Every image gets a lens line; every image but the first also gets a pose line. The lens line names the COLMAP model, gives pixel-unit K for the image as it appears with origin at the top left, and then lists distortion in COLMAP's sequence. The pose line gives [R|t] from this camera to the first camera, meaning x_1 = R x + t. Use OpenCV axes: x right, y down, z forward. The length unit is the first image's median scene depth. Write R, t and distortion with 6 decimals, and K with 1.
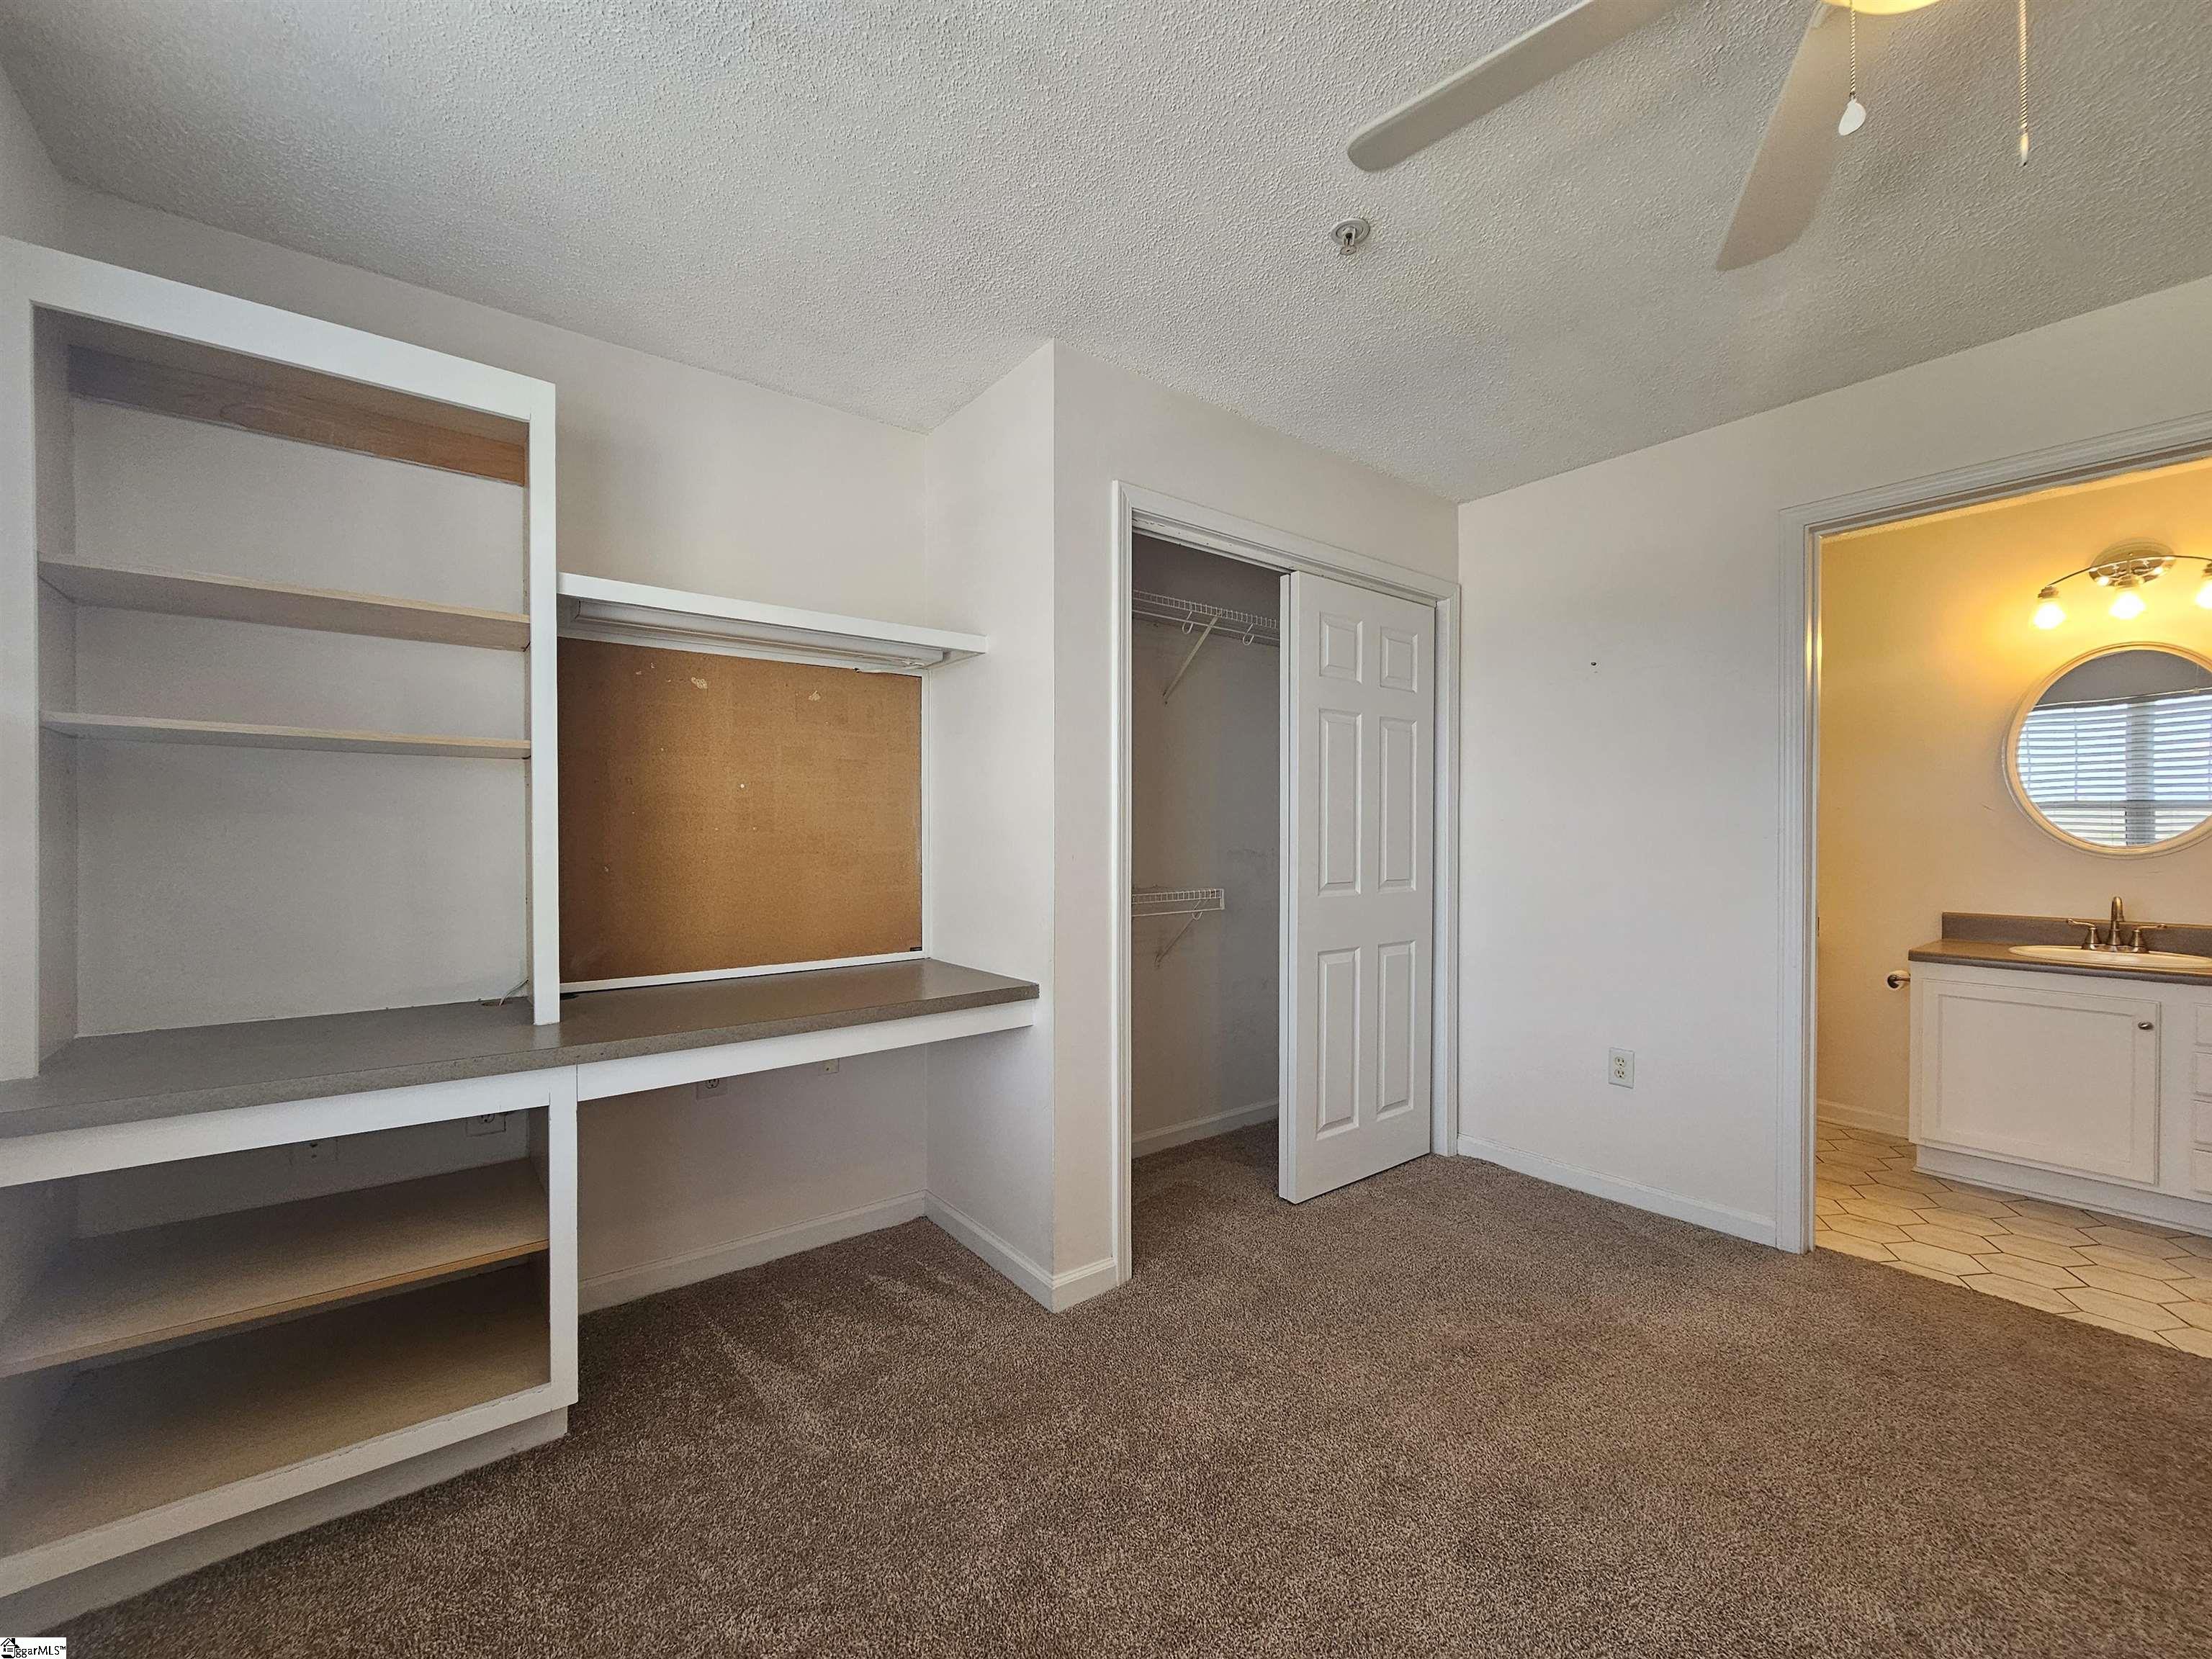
lens RADIAL K [[913.7, 0, 1116.0], [0, 913.7, 837.0], [0, 0, 1]] dist [-0.013144, -0.000148]
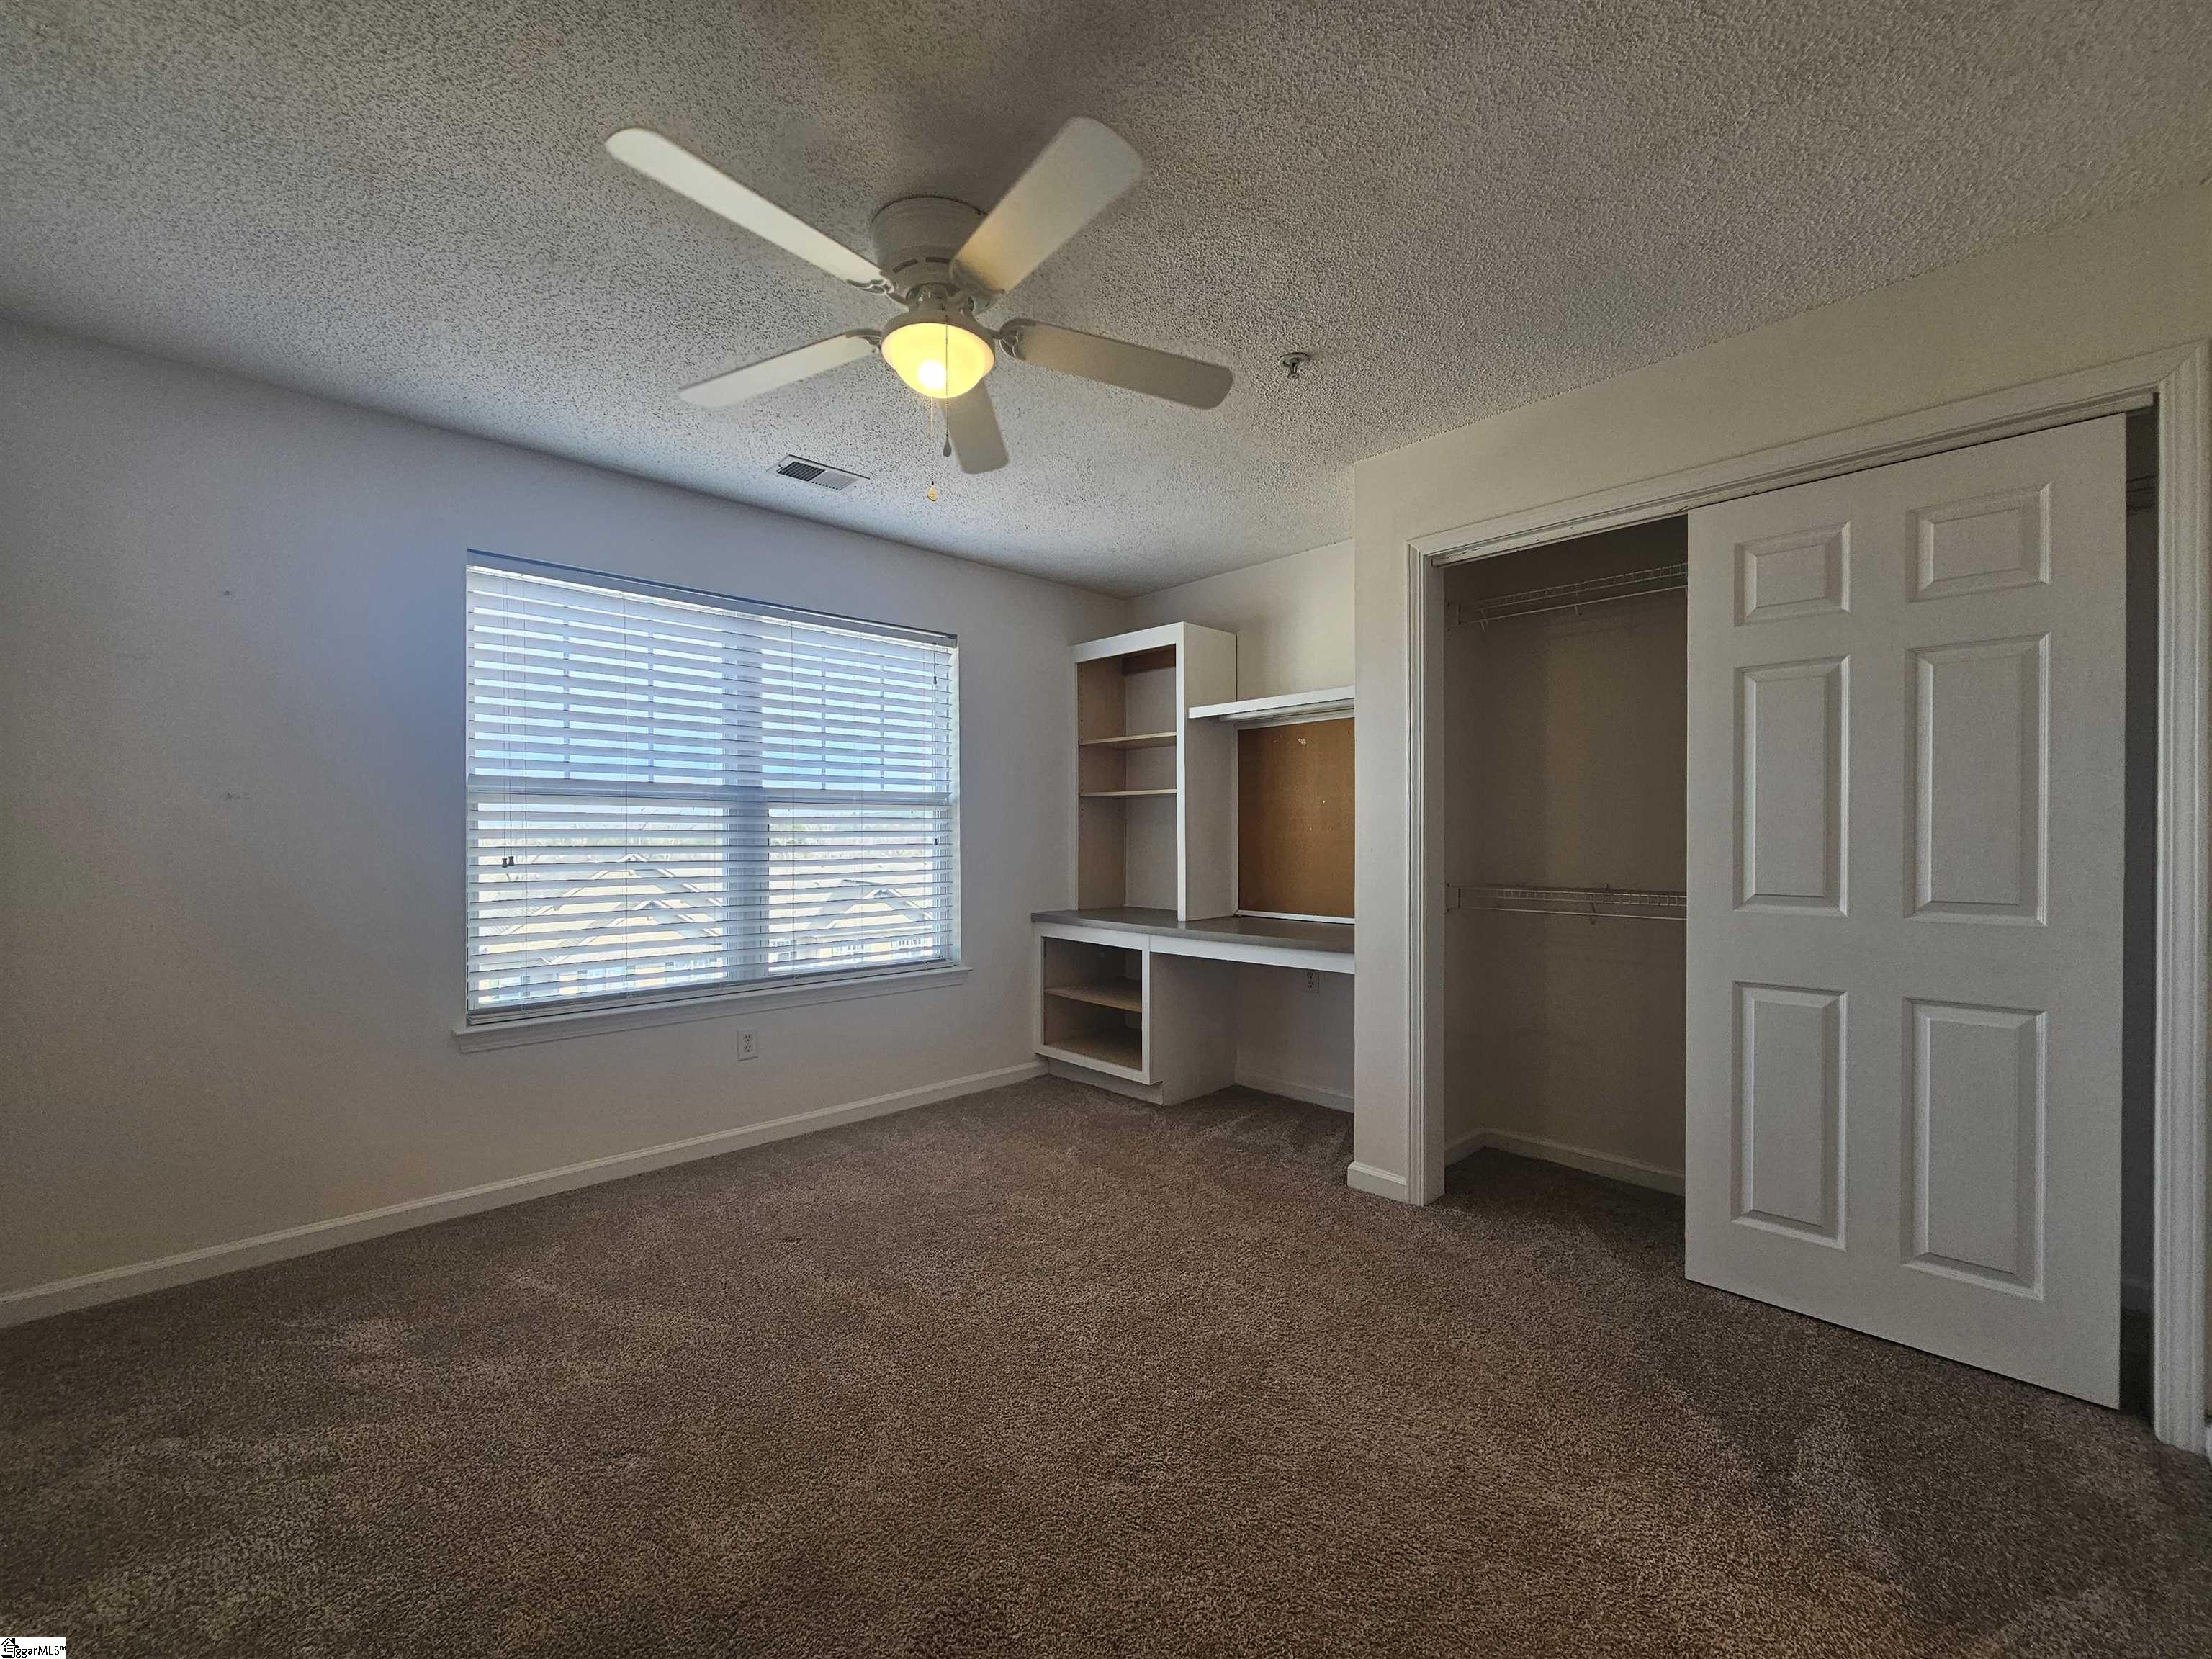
lens RADIAL K [[913.7, 0, 1111.7], [0, 913.7, 823.4], [0, 0, 1]] dist [-0.013144, -0.000148]
pose [[0.100818, -0.004161, -0.994896, 0.957524], [0.014212, 0.999895, -0.002742, -0.015295], [0.994803, -0.013863, 0.100867, 0.396069]]
